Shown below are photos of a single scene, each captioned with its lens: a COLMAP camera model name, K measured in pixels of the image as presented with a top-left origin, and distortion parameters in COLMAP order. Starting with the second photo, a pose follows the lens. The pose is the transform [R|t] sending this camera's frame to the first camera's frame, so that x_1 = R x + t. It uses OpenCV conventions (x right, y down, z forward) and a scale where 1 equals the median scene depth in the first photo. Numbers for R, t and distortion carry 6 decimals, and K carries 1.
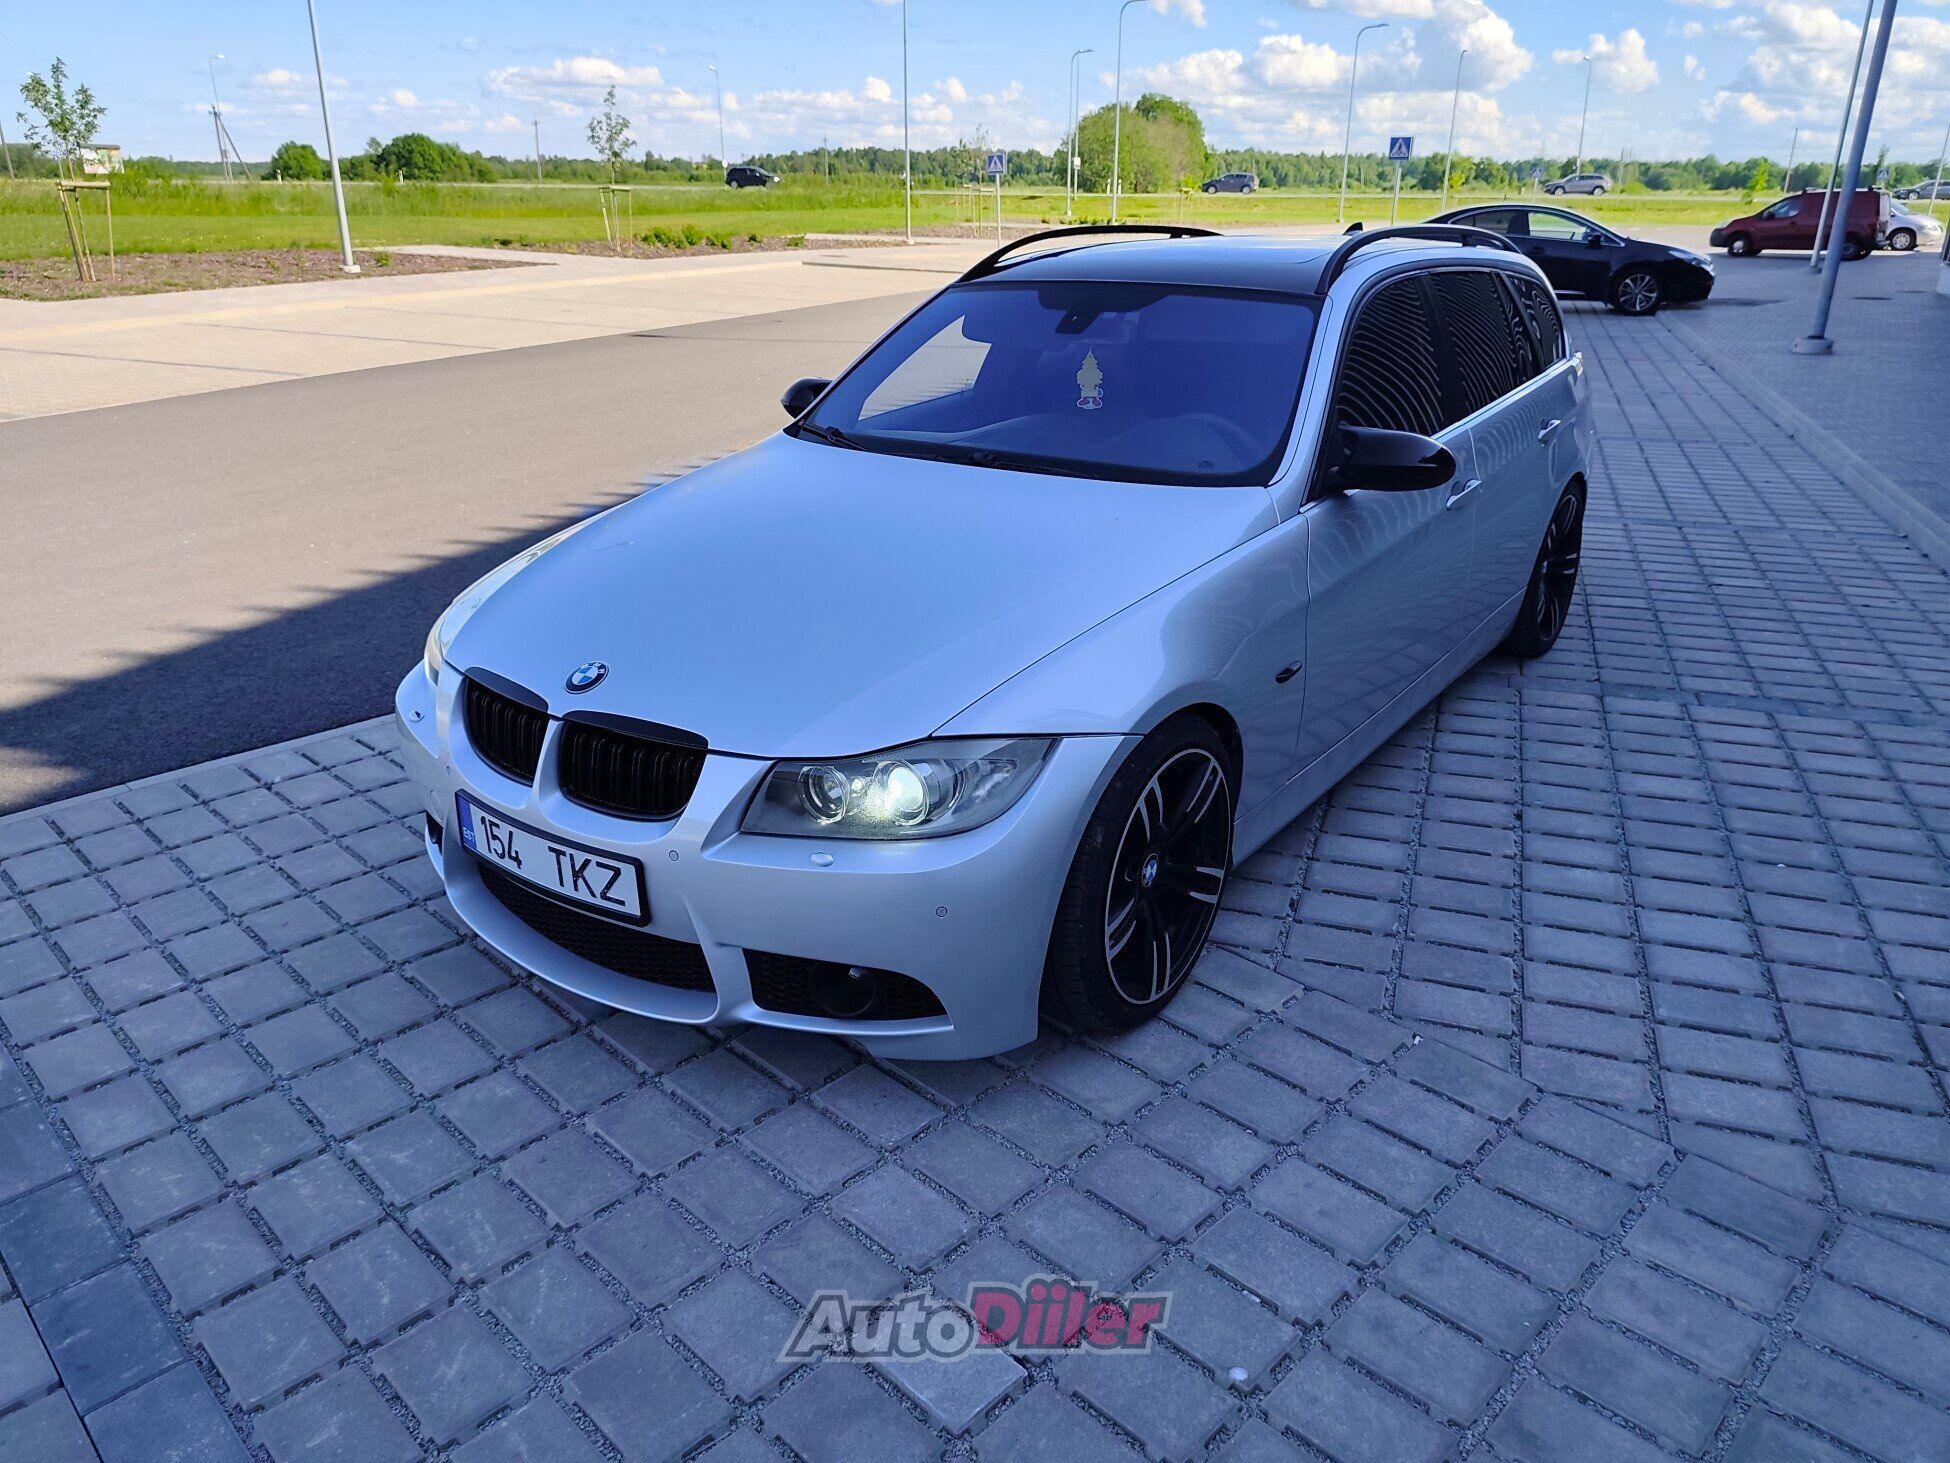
lens RADIAL K [[1390.8, 0, 975.0], [0, 1390.8, 731.5], [0, 0, 1]] dist [-0.026232, 0.005515]
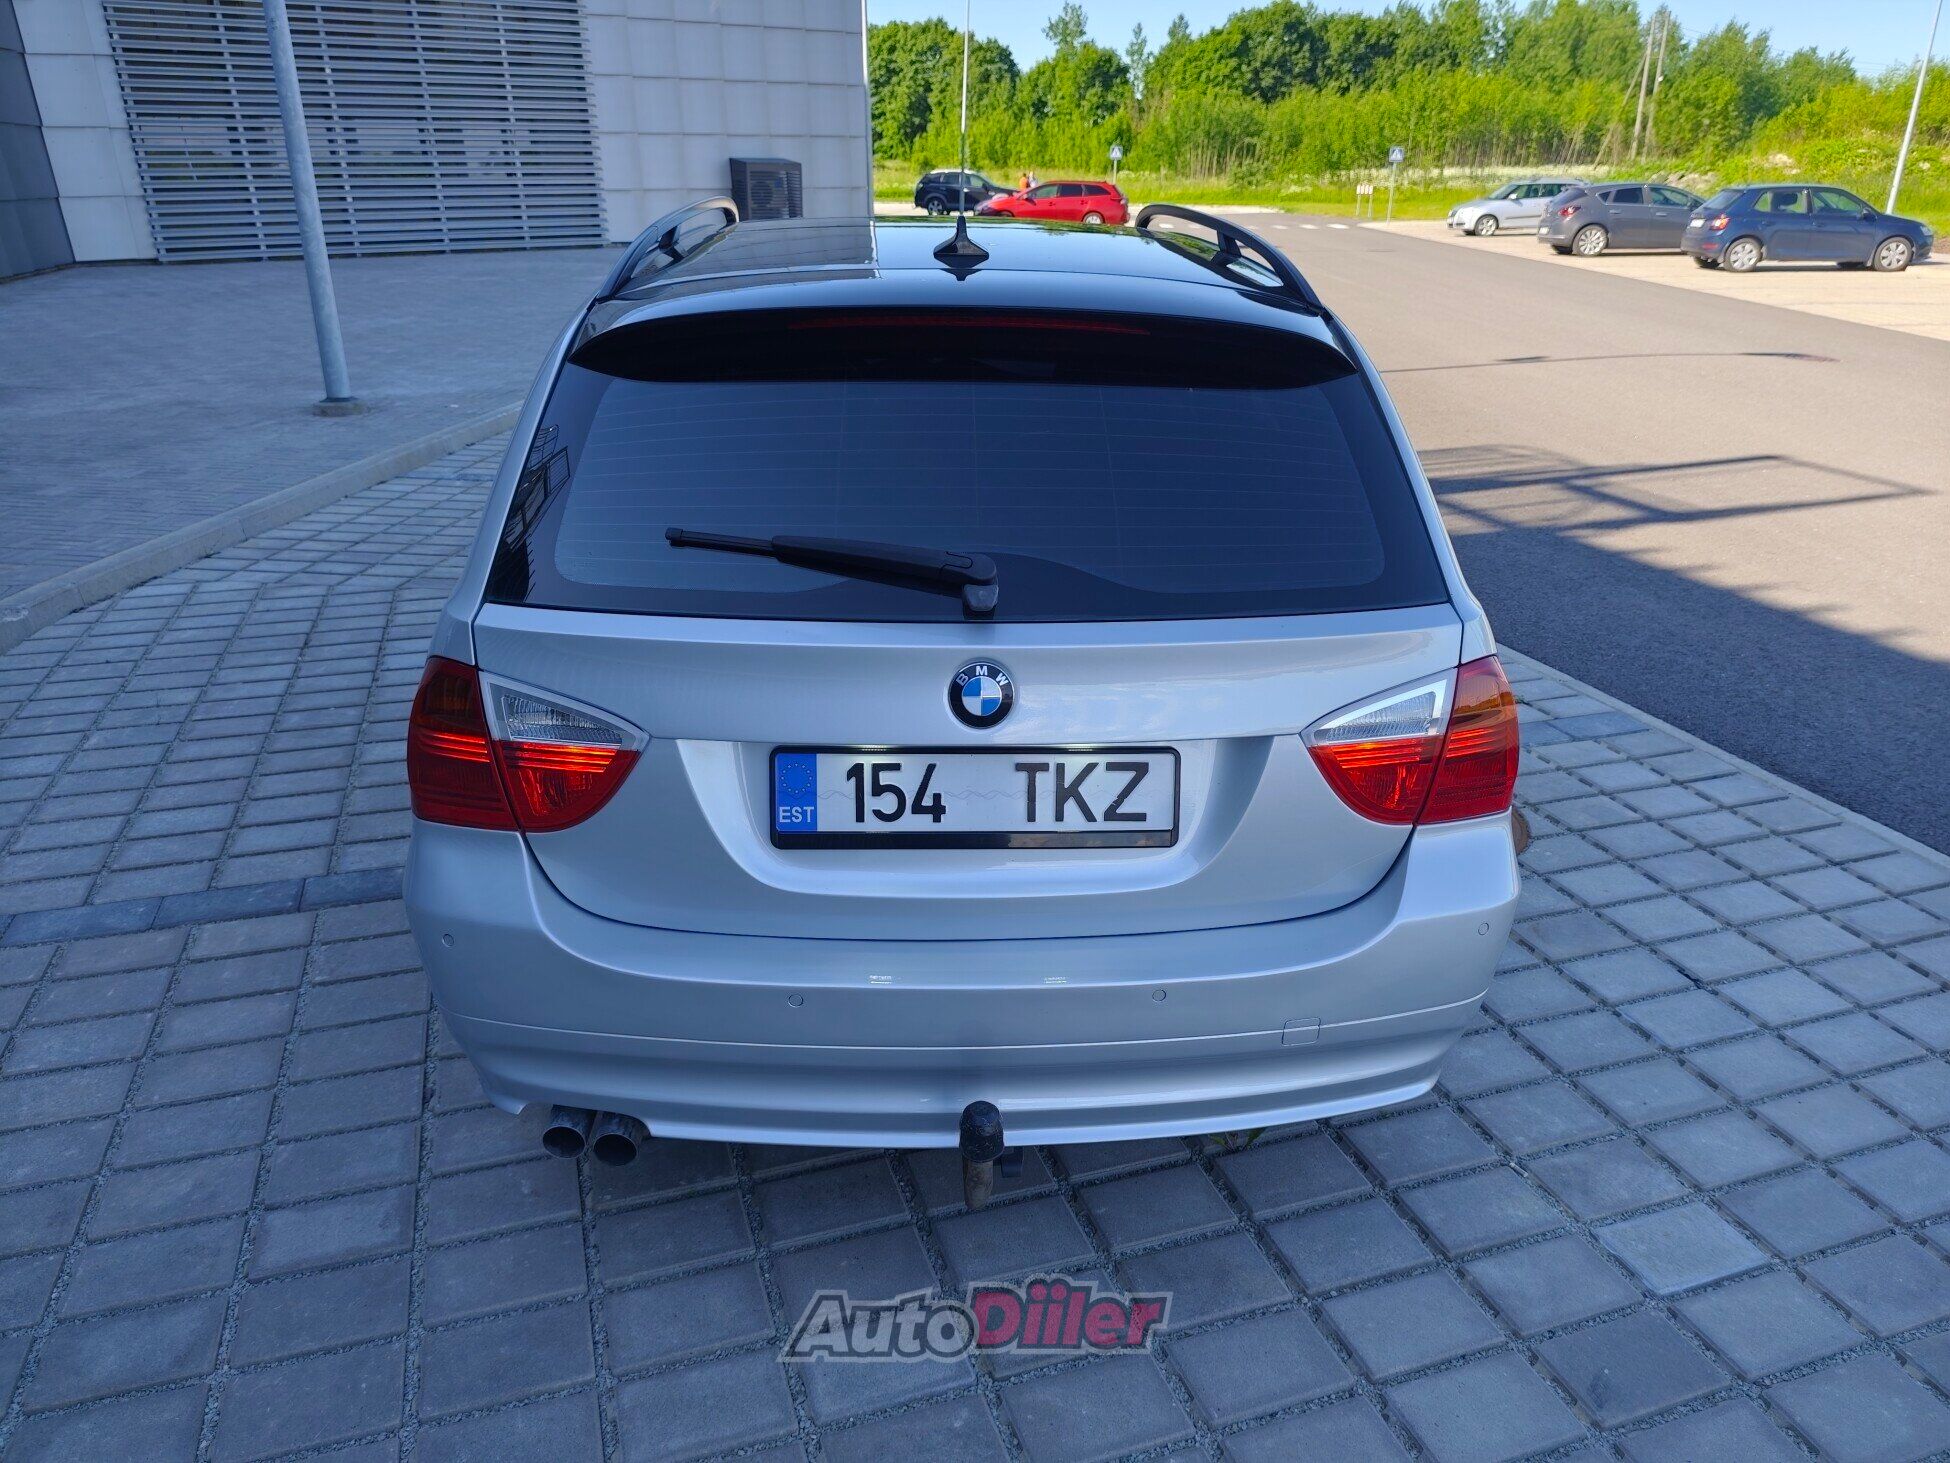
lens RADIAL K [[1340.7, 0, 977.6], [0, 1340.7, 744.1], [0, 0, 1]] dist [0.036633, -0.049508]
pose [[-0.779625, 0.238426, -0.579084, 0.698860], [-0.234468, 0.746303, 0.622942, -0.636510], [0.580698, 0.621437, -0.525933, 1.658586]]
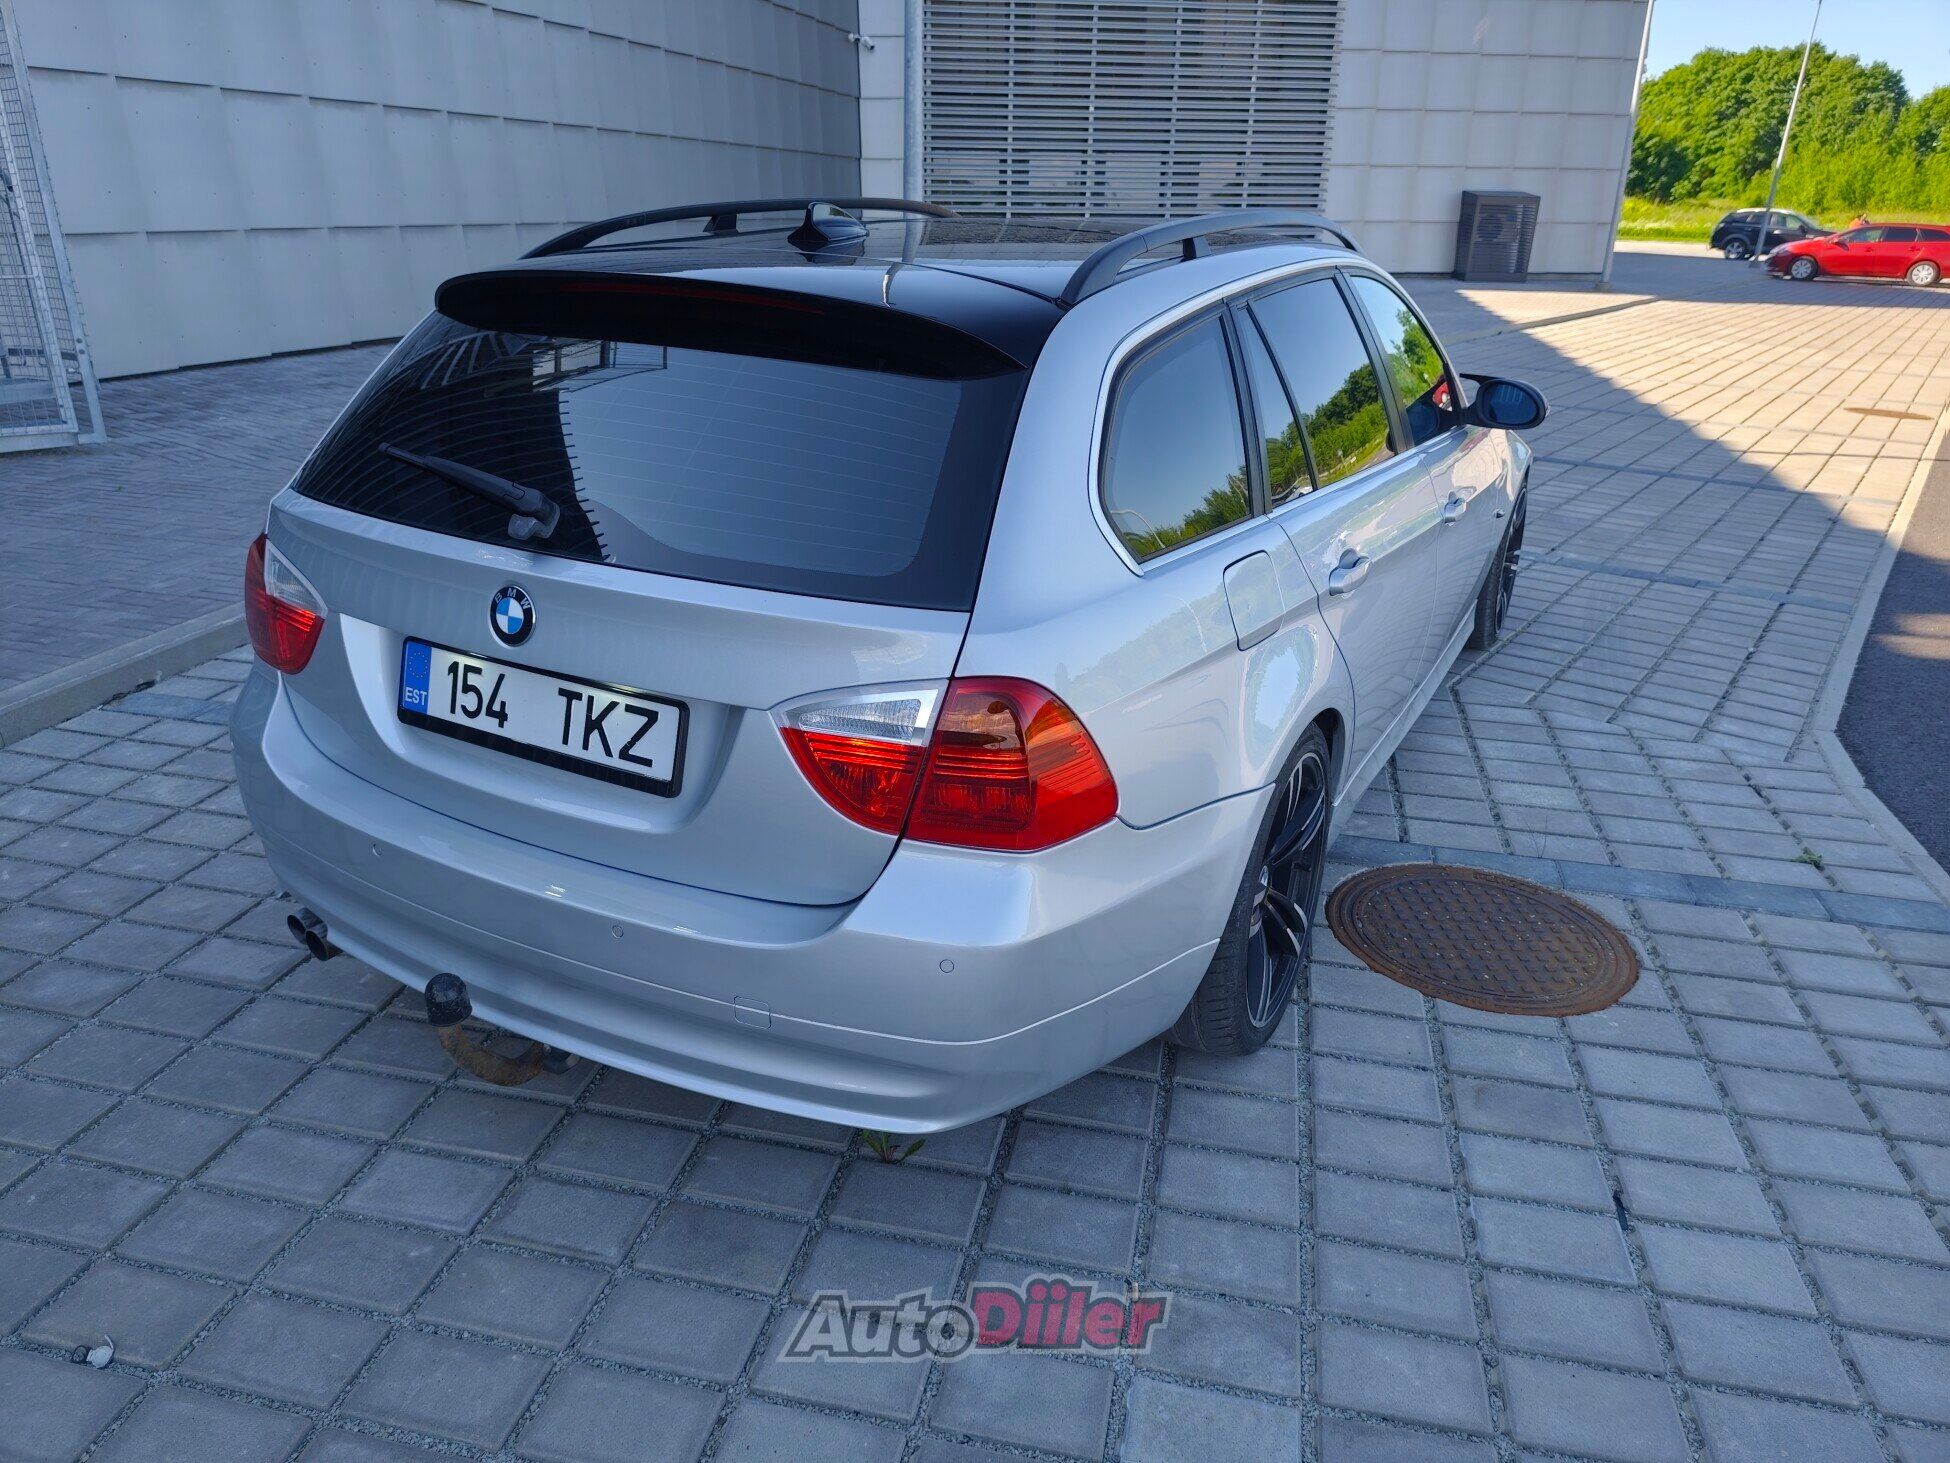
lens RADIAL K [[1340.7, 0, 977.6], [0, 1340.7, 744.1], [0, 0, 1]] dist [0.036633, -0.049508]
pose [[-0.990493, 0.031490, -0.133911, 0.364822], [-0.069265, 0.726883, 0.683259, -0.682959], [0.118854, 0.686039, -0.717791, 1.809284]]
